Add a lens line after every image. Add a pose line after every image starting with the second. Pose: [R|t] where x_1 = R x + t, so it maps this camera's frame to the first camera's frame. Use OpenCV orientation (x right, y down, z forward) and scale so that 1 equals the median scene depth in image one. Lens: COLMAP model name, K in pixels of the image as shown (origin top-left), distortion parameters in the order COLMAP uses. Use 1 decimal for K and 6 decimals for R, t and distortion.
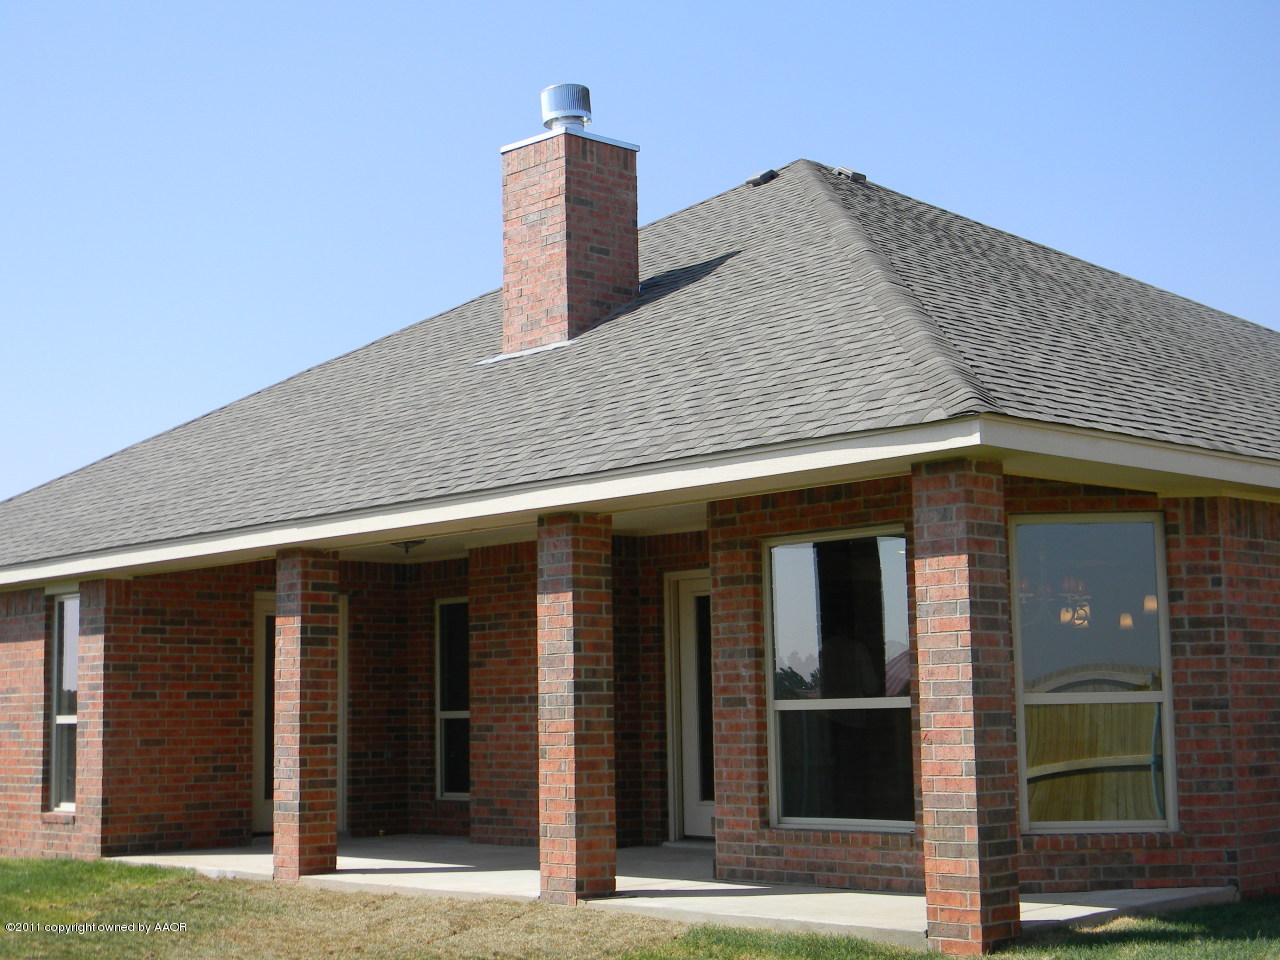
lens RADIAL K [[1892.6, 0, 640.0], [0, 1892.6, 480.0], [0, 0, 1]] dist [-0.011092, -0.041397]
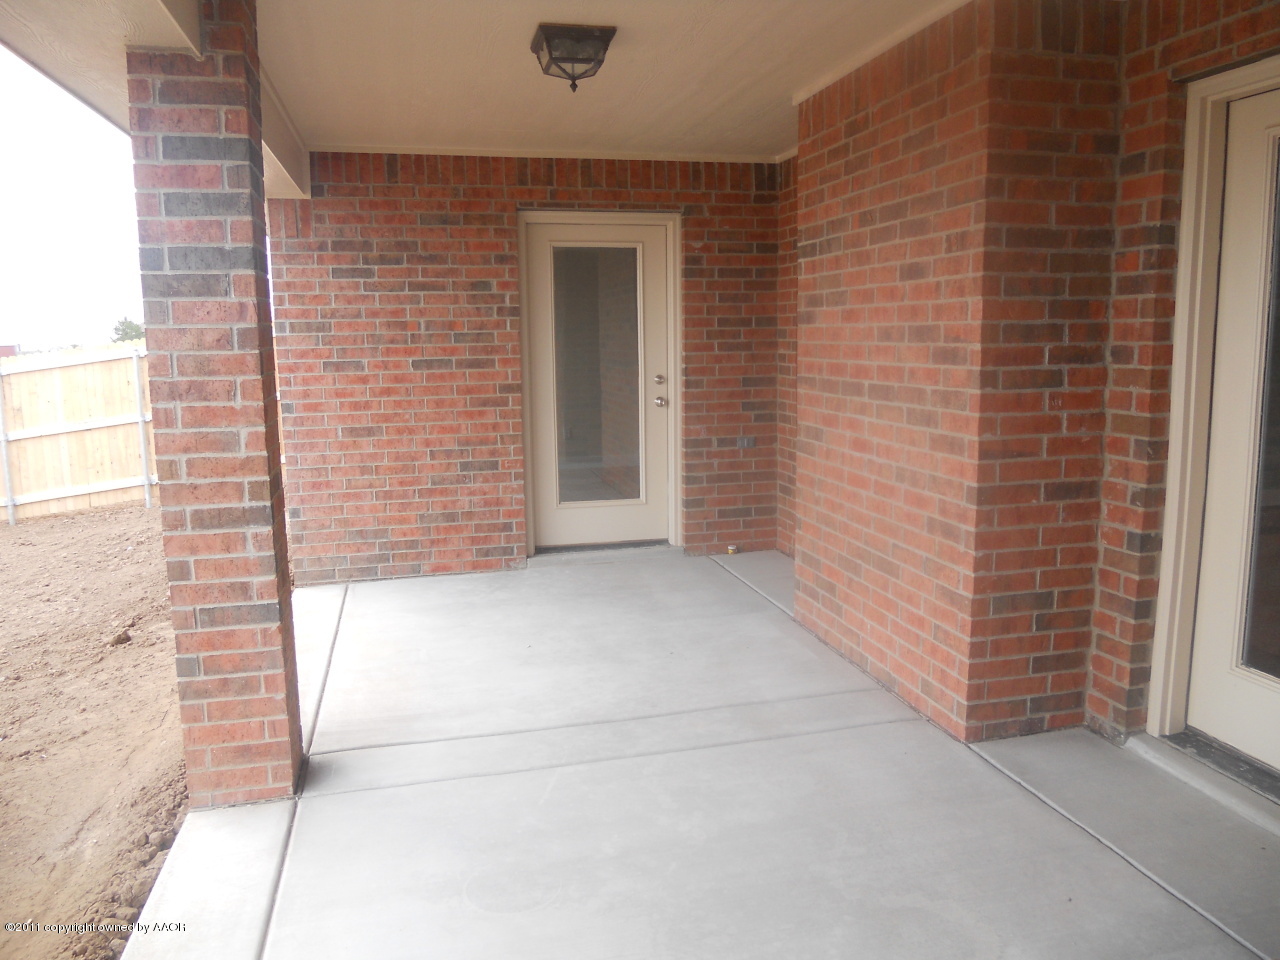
lens RADIAL K [[997.5, 0, 640.0], [0, 997.5, 480.0], [0, 0, 1]] dist [-0.023106, 0.003765]
pose [[0.868451, 0.074326, -0.490172, 0.019959], [0.063772, 0.963738, 0.259120, 0.067452], [0.491657, -0.256292, 0.832219, 0.754592]]
